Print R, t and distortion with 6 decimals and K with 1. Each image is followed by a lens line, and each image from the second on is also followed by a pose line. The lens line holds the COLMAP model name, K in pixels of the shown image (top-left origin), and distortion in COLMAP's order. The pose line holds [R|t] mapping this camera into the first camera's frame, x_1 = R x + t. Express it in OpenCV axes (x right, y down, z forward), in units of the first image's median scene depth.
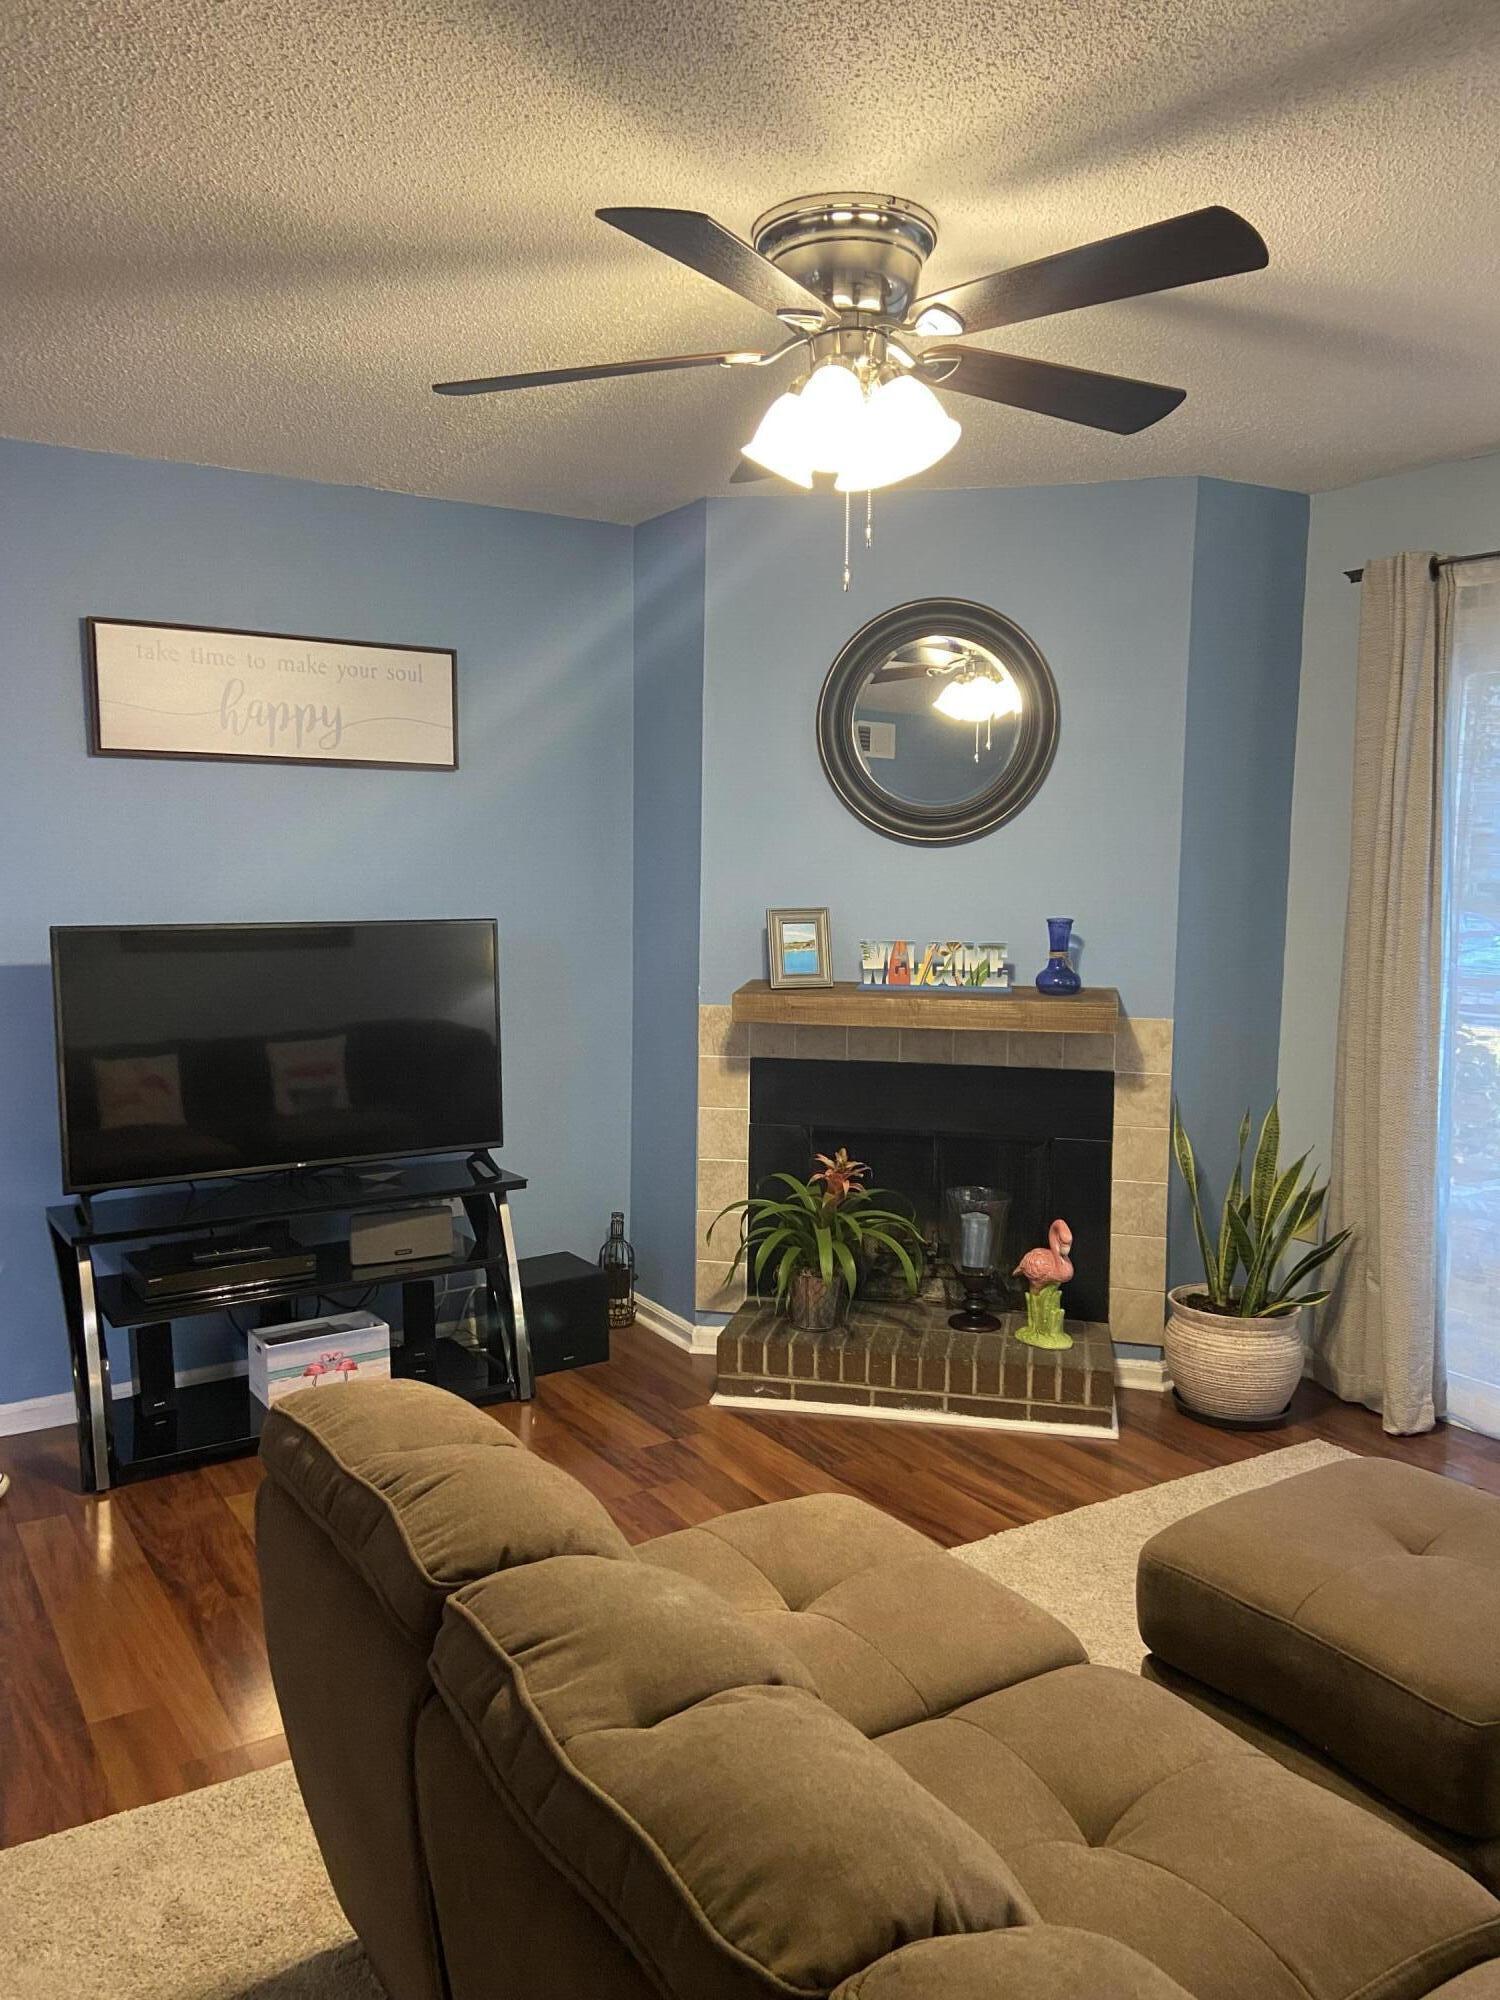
lens RADIAL K [[1507.9, 0, 754.2], [0, 1507.9, 991.9], [0, 0, 1]] dist [0.144035, -0.163718]
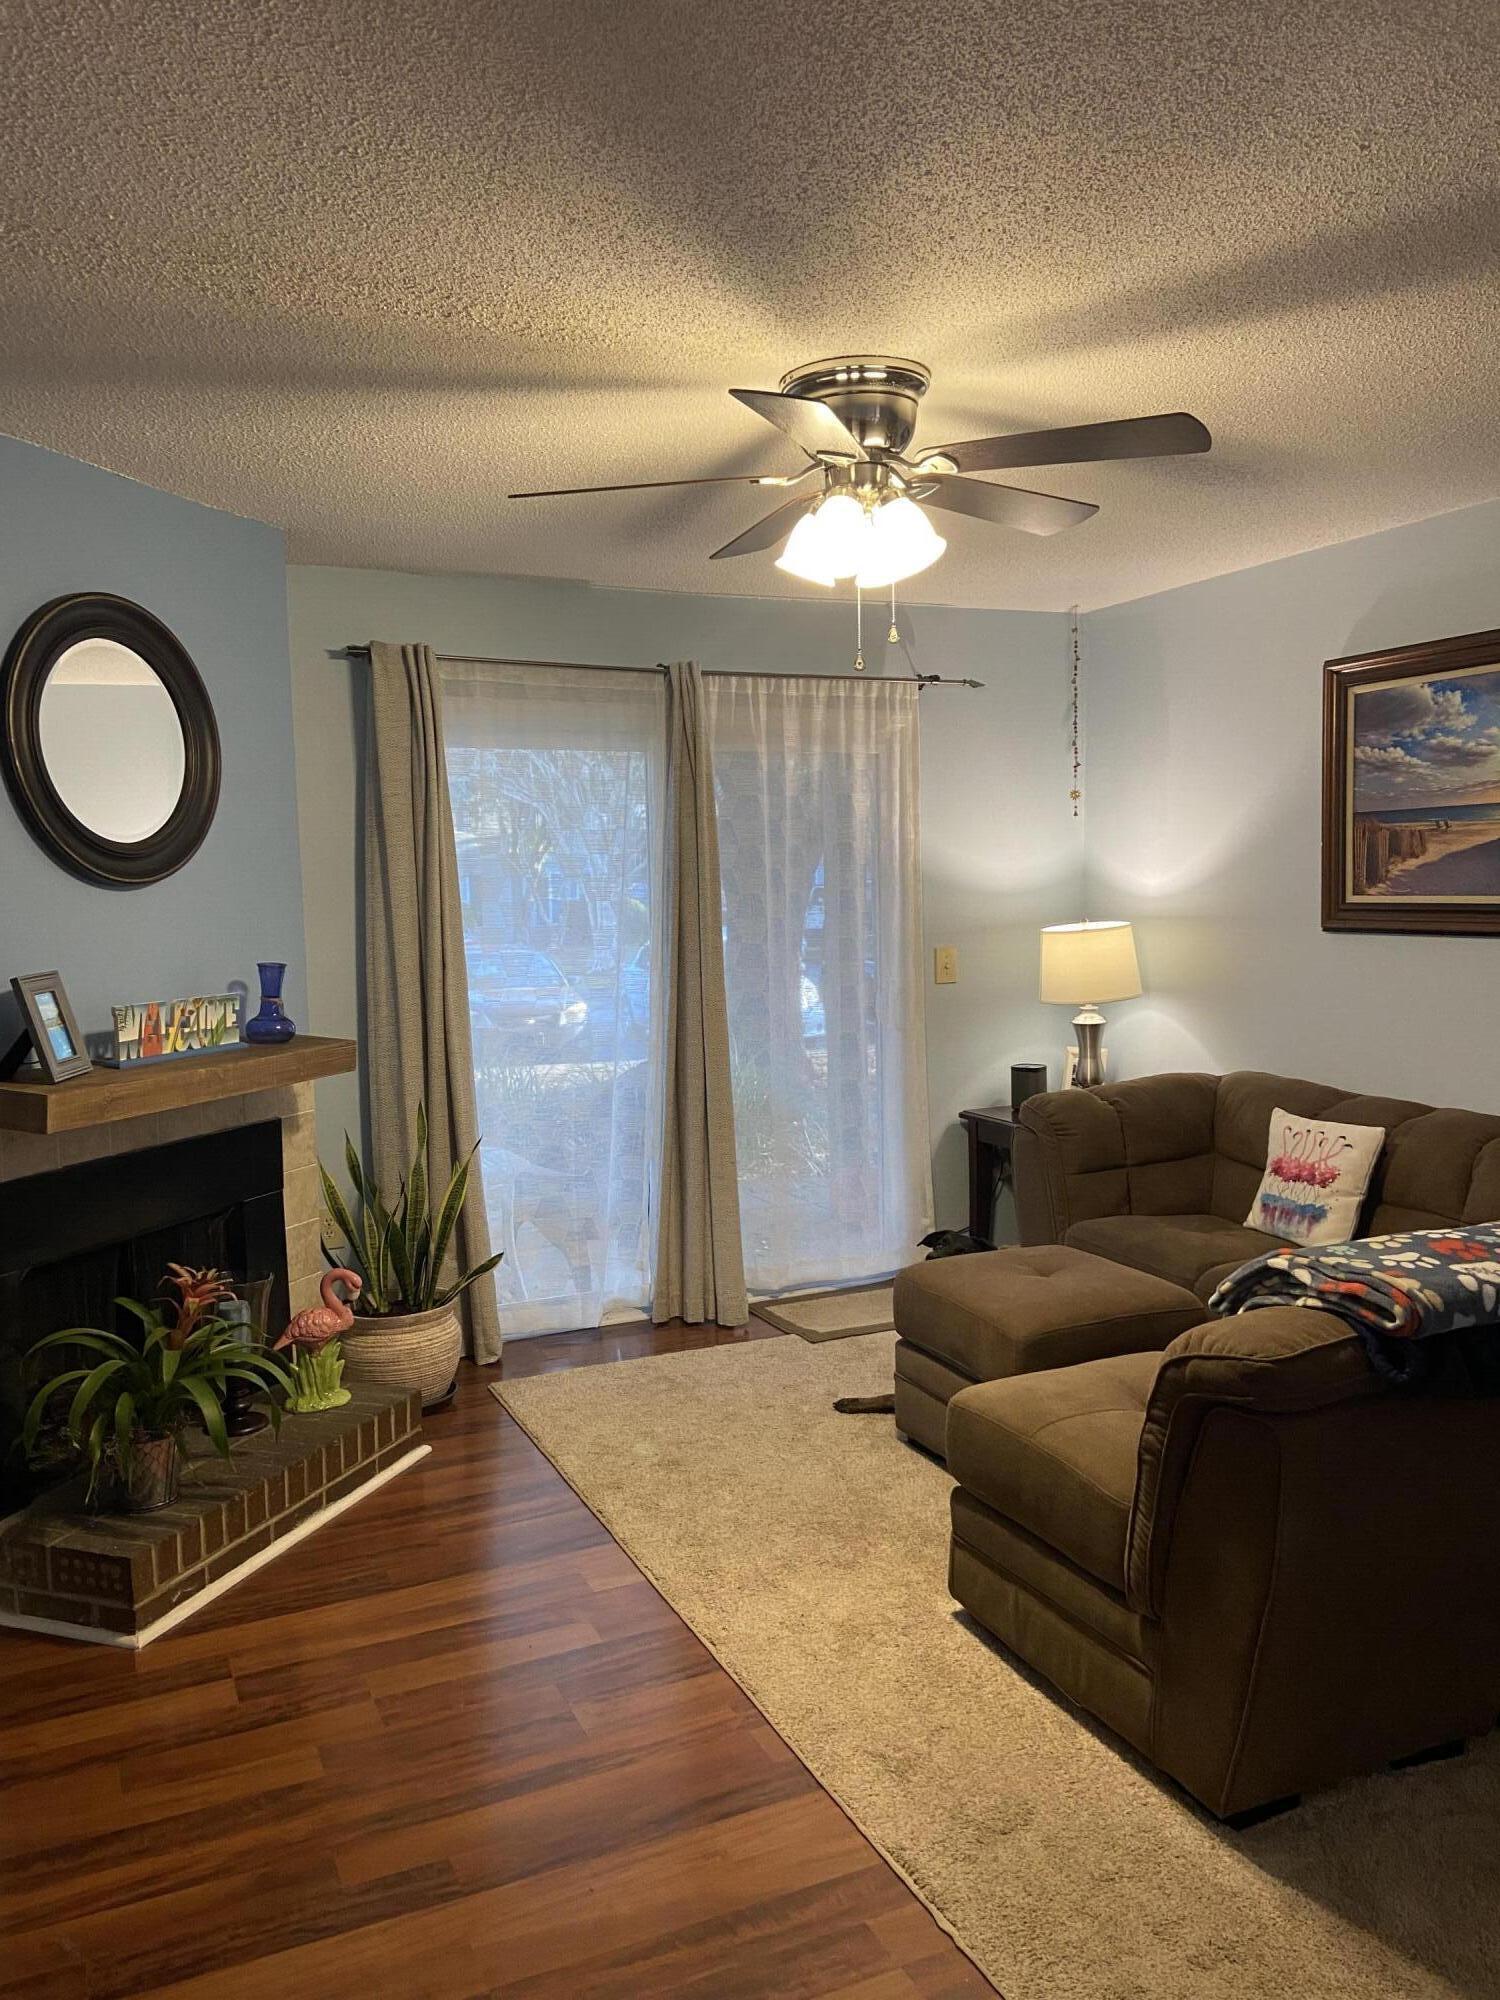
lens RADIAL K [[1507.9, 0, 754.2], [0, 1507.9, 991.9], [0, 0, 1]] dist [0.144035, -0.163718]
pose [[0.152309, -0.082609, 0.984875, -0.695123], [0.117603, 0.990936, 0.064931, -0.056964], [-0.981311, 0.105935, 0.160643, 0.554542]]
